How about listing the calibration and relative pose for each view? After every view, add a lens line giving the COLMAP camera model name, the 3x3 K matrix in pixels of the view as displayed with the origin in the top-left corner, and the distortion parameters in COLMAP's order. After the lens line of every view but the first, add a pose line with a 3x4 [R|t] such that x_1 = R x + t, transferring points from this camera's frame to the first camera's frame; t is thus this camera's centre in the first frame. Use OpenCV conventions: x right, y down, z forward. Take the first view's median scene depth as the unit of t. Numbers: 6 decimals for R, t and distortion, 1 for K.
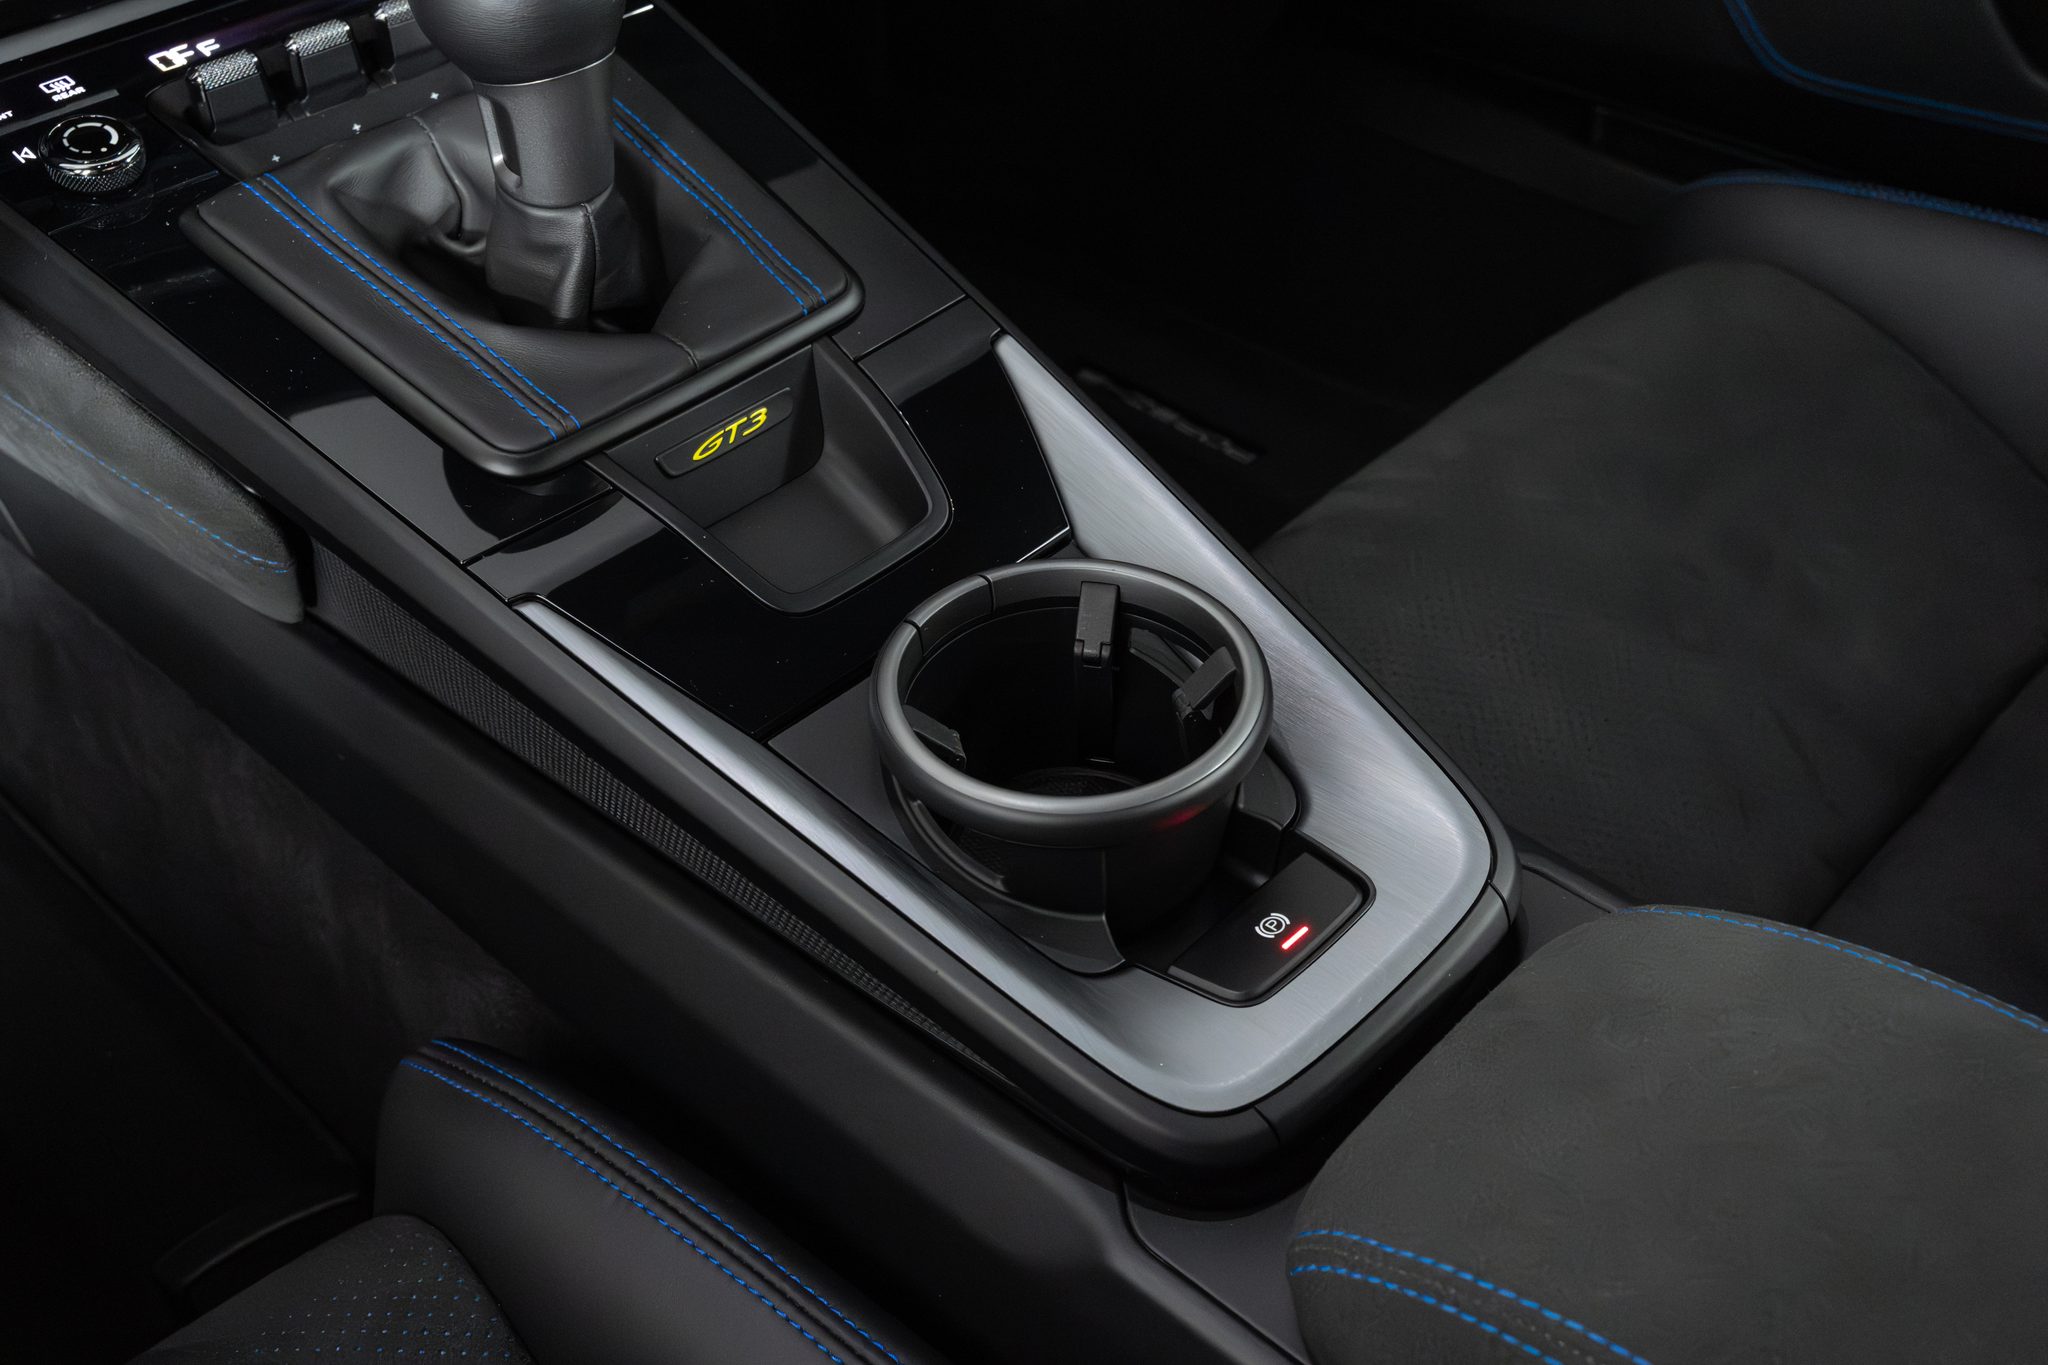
lens RADIAL K [[1978.3, 0, 1021.4], [0, 1978.3, 714.4], [0, 0, 1]] dist [-0.001056, -0.000474]
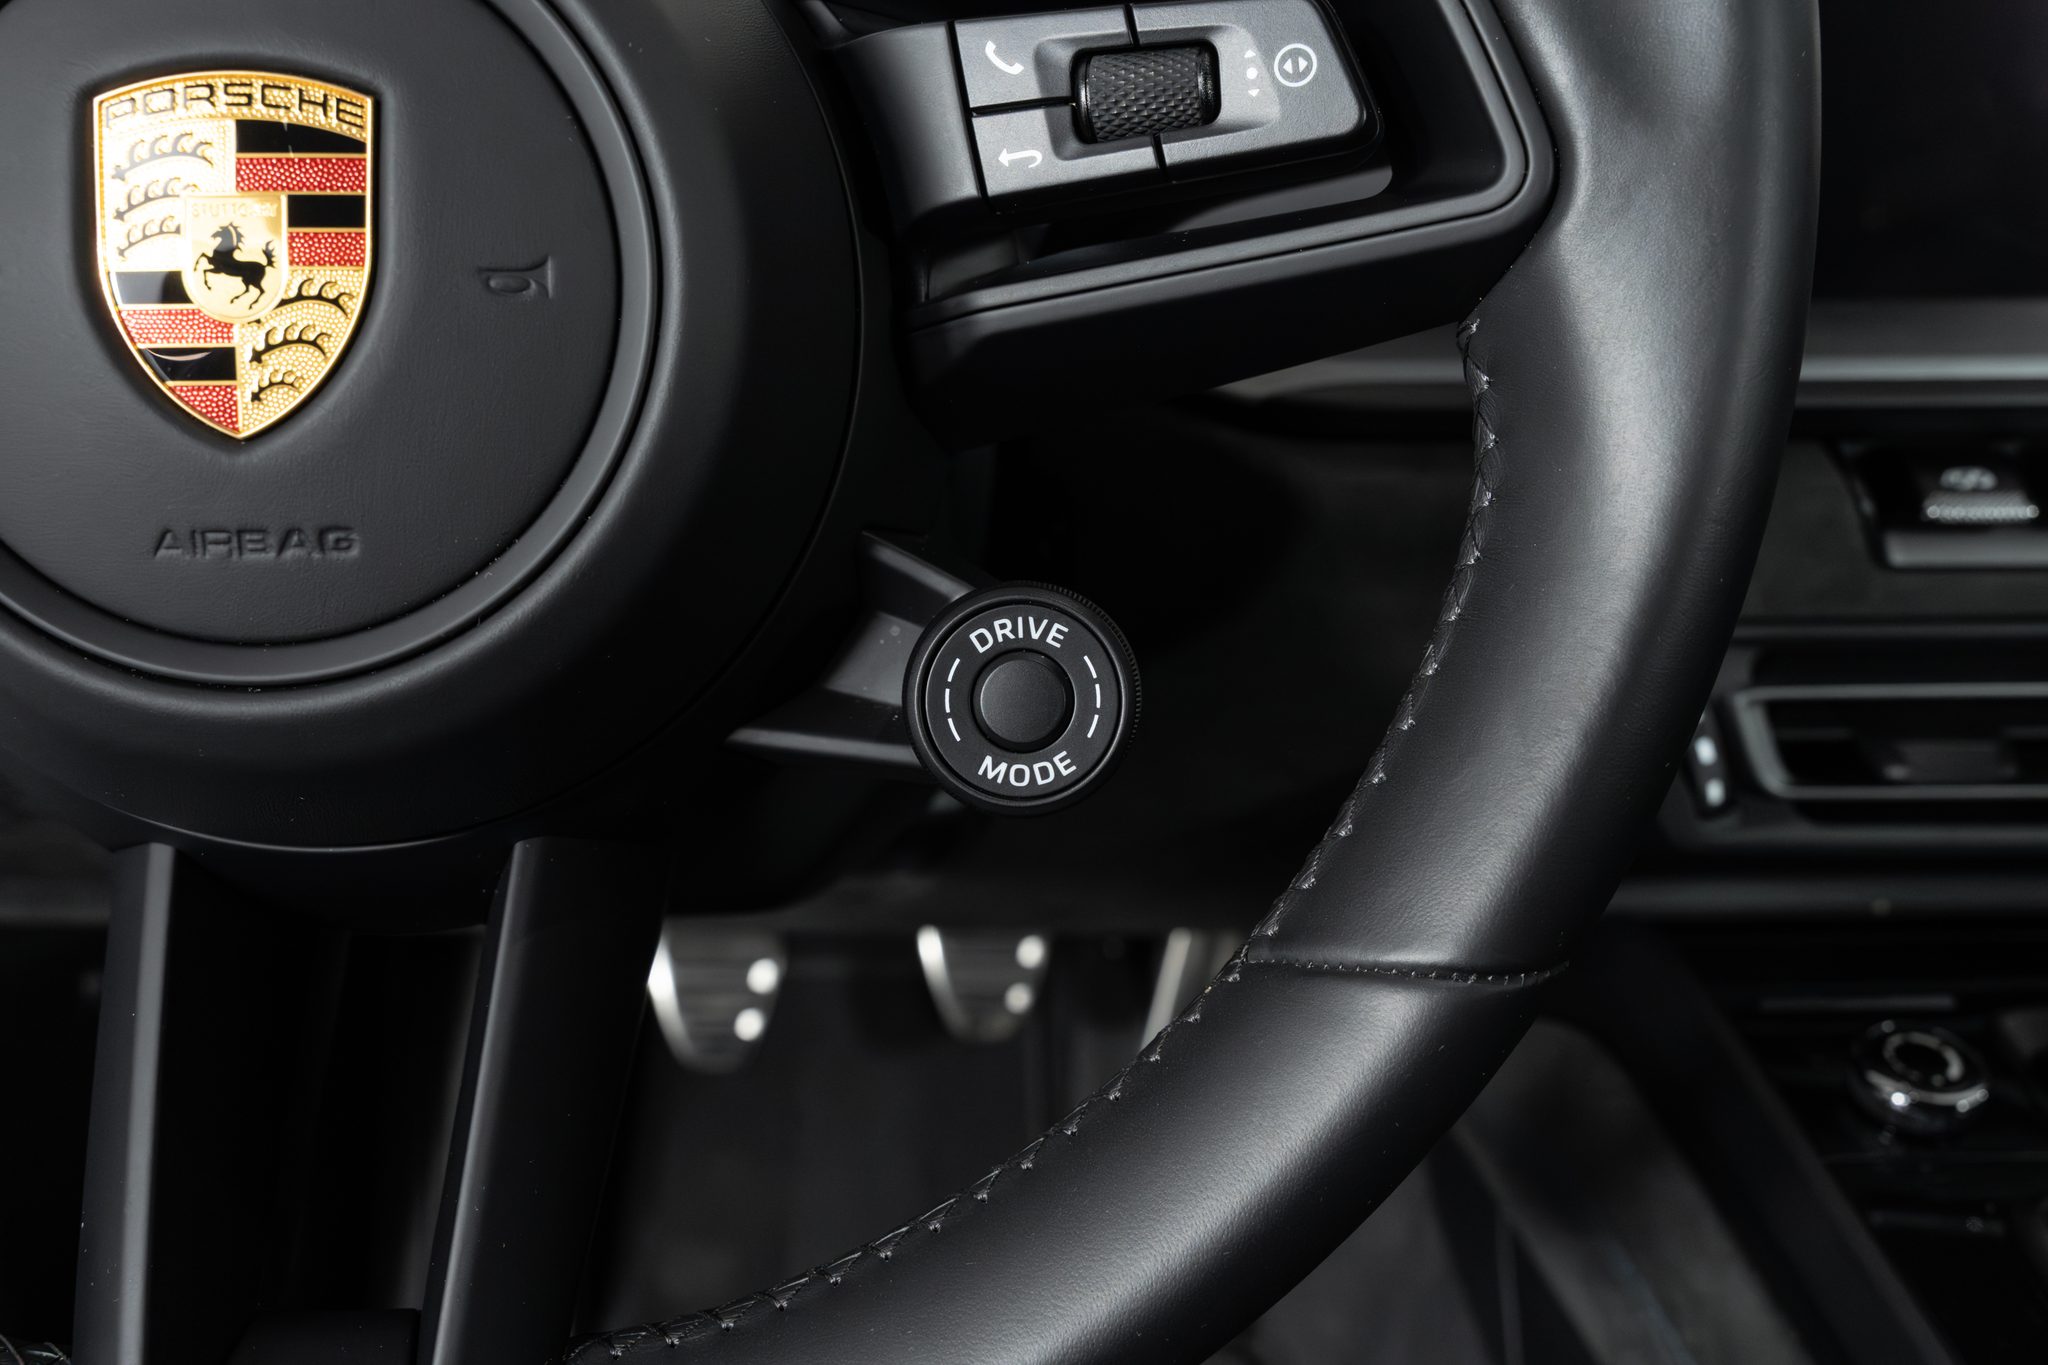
lens RADIAL K [[2004.3, 0, 1029.3], [0, 2004.3, 692.5], [0, 0, 1]] dist [-0.008531, 0.030322]
pose [[0.724004, 0.236494, -0.647988, -0.255269], [-0.474331, 0.852734, -0.218756, -0.084550], [0.500827, 0.465741, 0.729560, 0.220101]]
